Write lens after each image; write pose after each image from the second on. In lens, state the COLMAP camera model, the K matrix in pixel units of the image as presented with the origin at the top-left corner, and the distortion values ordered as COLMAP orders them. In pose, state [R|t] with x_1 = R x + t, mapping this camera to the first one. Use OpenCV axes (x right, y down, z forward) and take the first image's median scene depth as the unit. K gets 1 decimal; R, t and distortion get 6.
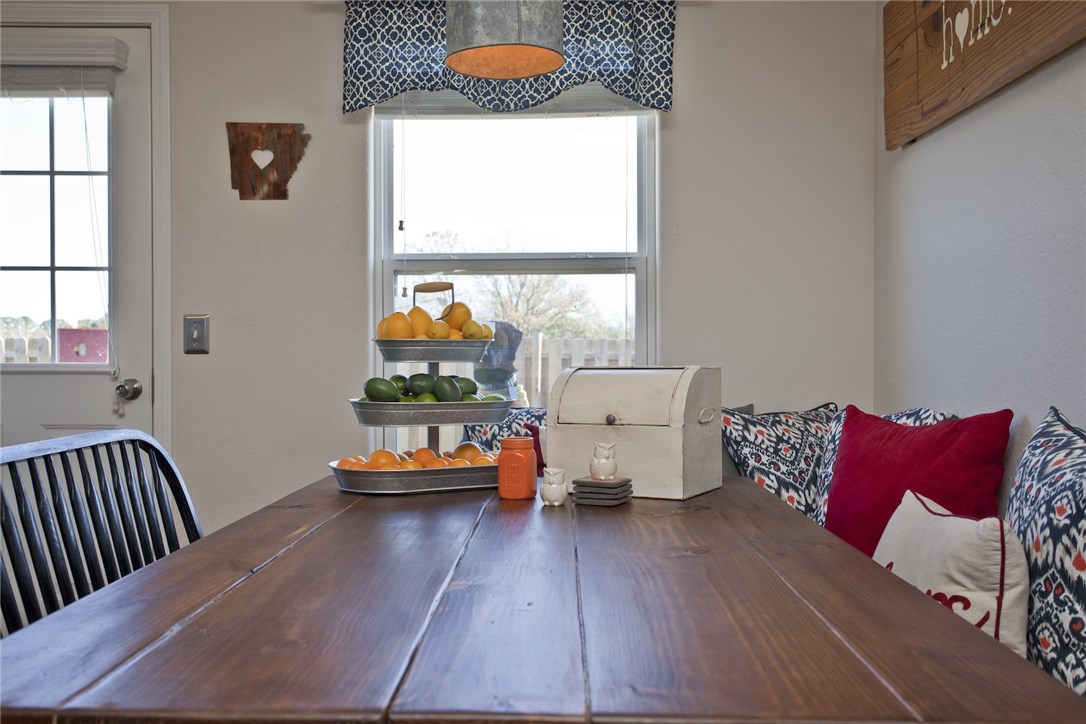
lens RADIAL K [[997.5, 0, 543.0], [0, 997.5, 362.0], [0, 0, 1]] dist [0.003185, 0.067259]
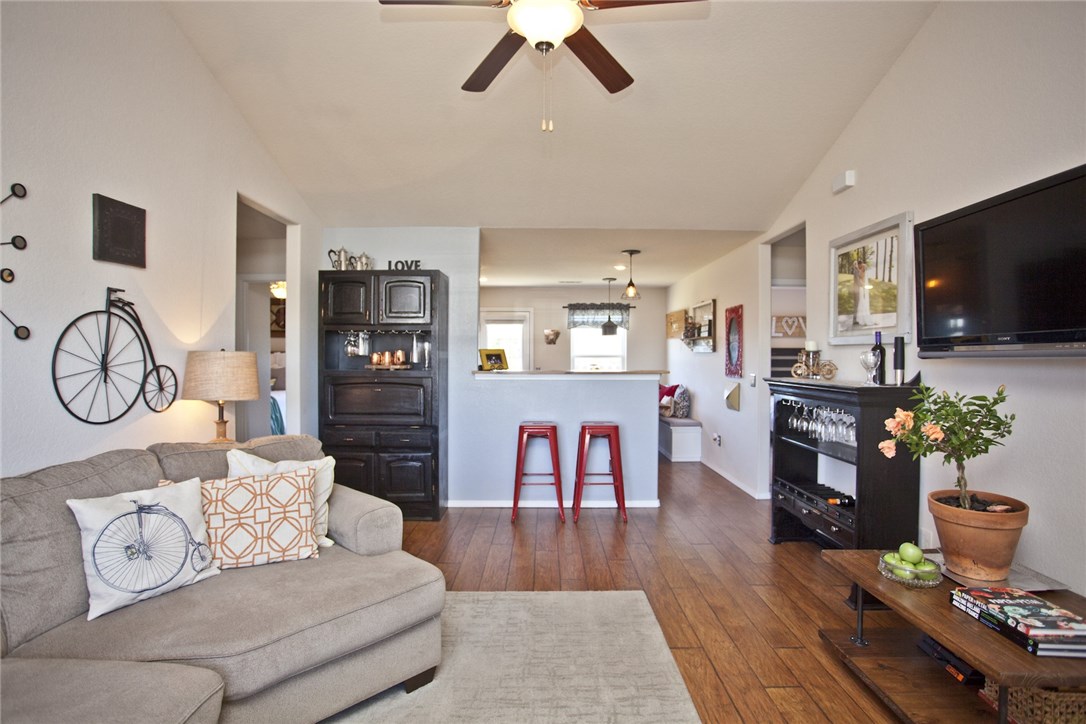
lens RADIAL K [[537.7, 0, 543.0], [0, 537.7, 362.0], [0, 0, 1]] dist [-0.077055, 0.031198]
pose [[0.999768, 0.000539, 0.021542, -0.510378], [-0.000669, 0.999981, 0.006047, -0.114983], [-0.021539, -0.006060, 0.999750, -2.436197]]
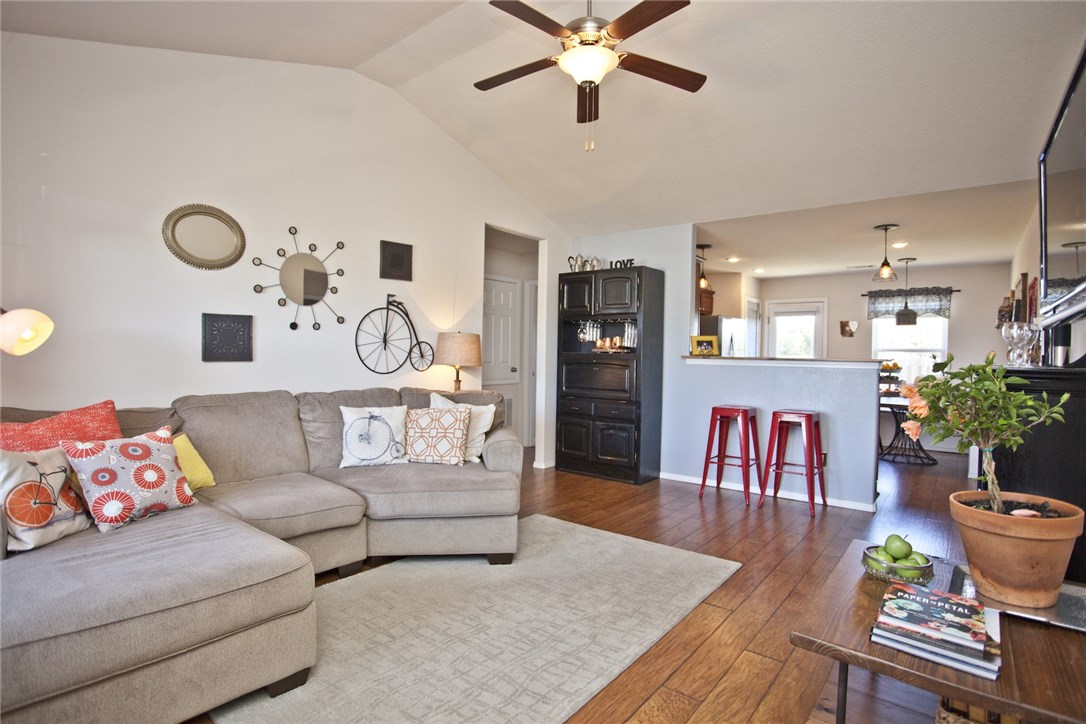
lens RADIAL K [[537.7, 0, 543.0], [0, 537.7, 362.0], [0, 0, 1]] dist [-0.077055, 0.031198]
pose [[0.791209, 0.022064, -0.611147, 0.139421], [-0.018879, 0.999754, 0.011653, -0.059846], [0.611254, 0.002318, 0.791431, -2.493381]]
